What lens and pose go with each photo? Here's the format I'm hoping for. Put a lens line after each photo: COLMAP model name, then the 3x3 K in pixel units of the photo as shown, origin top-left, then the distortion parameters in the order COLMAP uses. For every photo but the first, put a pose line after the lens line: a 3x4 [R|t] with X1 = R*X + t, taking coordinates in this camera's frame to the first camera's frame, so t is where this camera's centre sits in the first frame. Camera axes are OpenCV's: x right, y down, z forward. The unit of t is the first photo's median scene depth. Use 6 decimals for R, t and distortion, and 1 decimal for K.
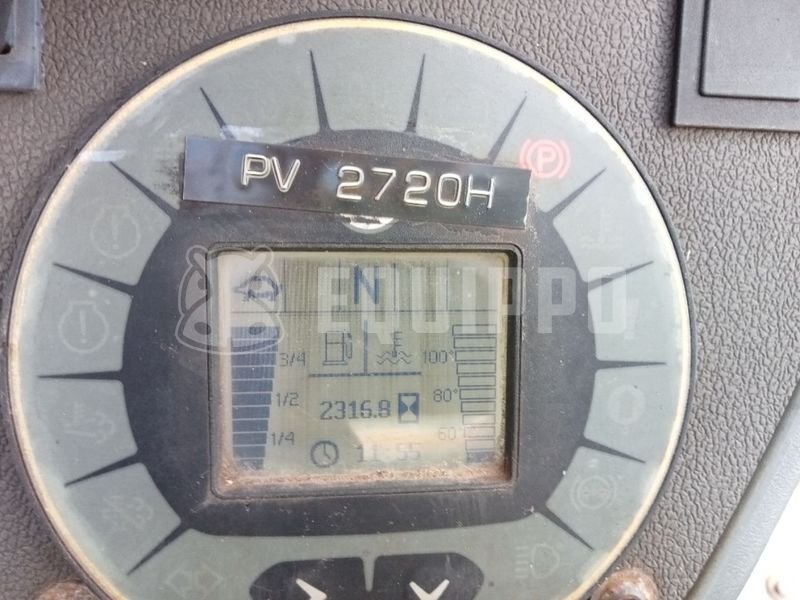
lens RADIAL K [[564.1, 0, 400.0], [0, 564.1, 300.0], [0, 0, 1]] dist [0.014891, -0.030478]
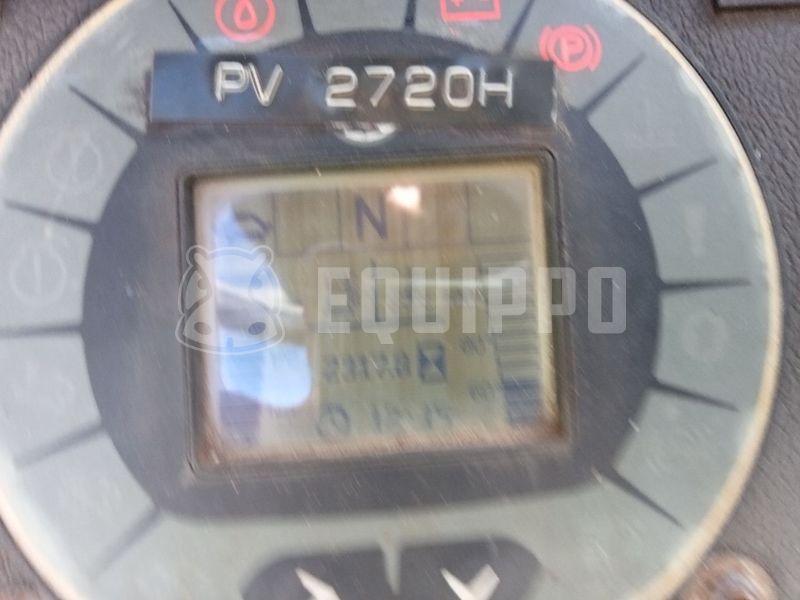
lens RADIAL K [[564.1, 0, 400.0], [0, 564.1, 300.0], [0, 0, 1]] dist [0.014891, -0.030478]
pose [[0.995709, -0.071833, -0.058340, 0.025735], [0.064866, 0.991405, -0.113620, 0.205976], [0.066000, 0.109348, 0.991810, 0.188636]]
